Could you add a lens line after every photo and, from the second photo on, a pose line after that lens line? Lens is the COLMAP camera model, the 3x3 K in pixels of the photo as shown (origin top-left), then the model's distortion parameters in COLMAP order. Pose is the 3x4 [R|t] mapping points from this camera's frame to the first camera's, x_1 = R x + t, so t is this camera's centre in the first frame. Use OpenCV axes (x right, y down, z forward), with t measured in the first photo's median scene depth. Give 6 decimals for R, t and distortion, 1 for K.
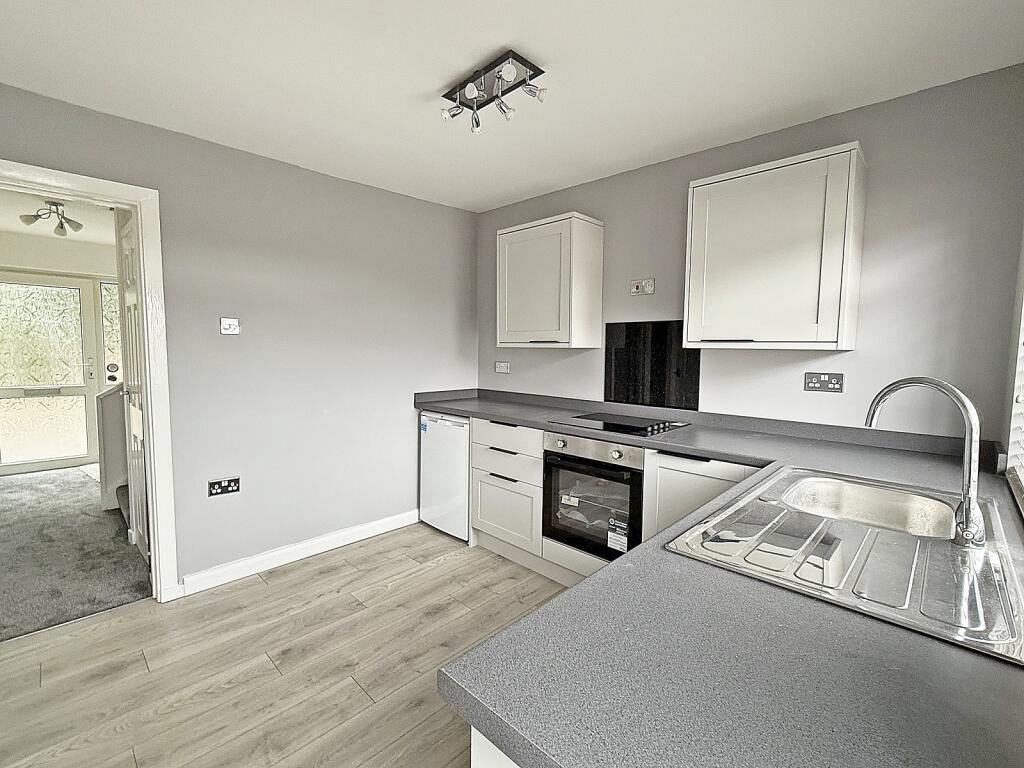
lens RADIAL K [[457.5, 0, 512.0], [0, 457.5, 384.0], [0, 0, 1]] dist [-0.000948, 0.000128]
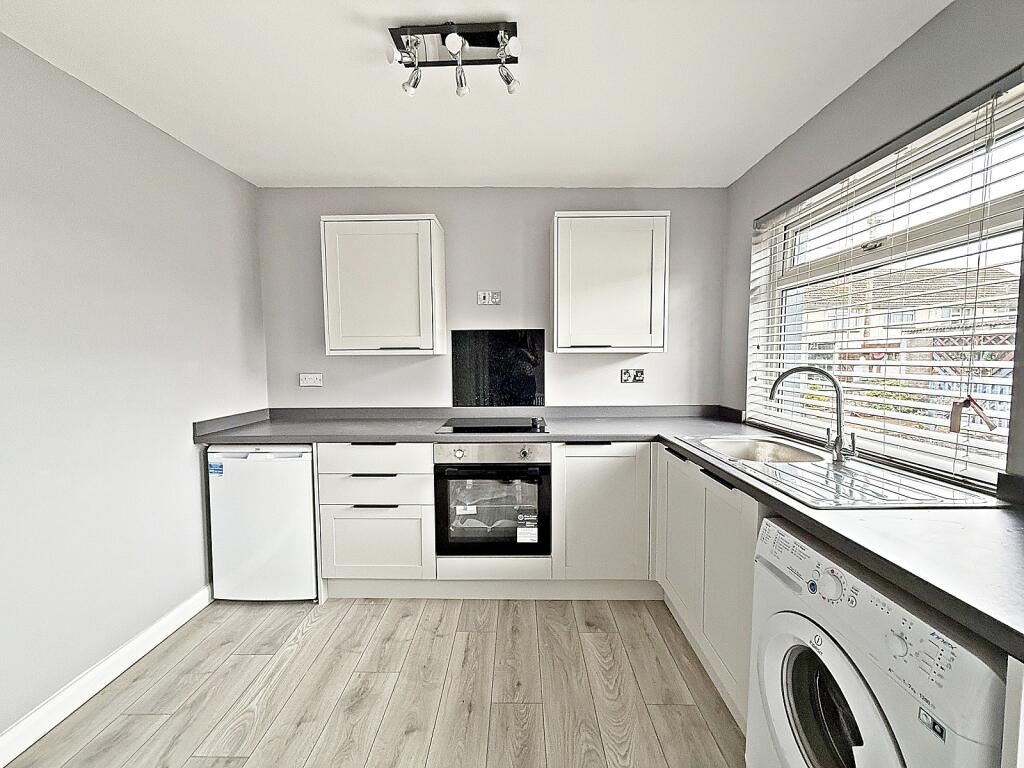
lens RADIAL K [[411.5, 0, 514.1], [0, 411.5, 383.7], [0, 0, 1]] dist [0.000088, 0.000201]
pose [[0.725353, -0.059850, 0.685771, -0.374571], [0.069257, 0.997503, 0.013802, -0.019086], [-0.684885, 0.037483, 0.727687, 0.271131]]
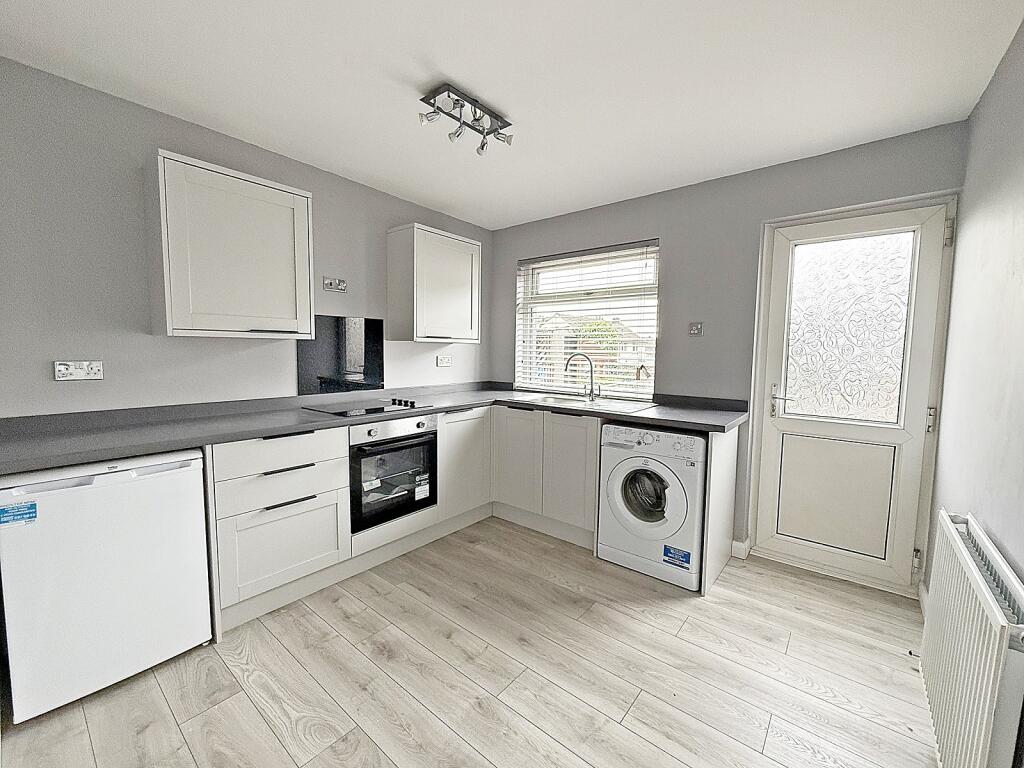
lens RADIAL K [[419.4, 0, 519.2], [0, 419.4, 384.4], [0, 0, 1]] dist [-0.000395, 0.000180]
pose [[-0.096537, -0.094355, 0.990847, -0.818808], [0.066301, 0.992676, 0.100989, -0.049518], [-0.993119, 0.075443, -0.089574, 0.709293]]
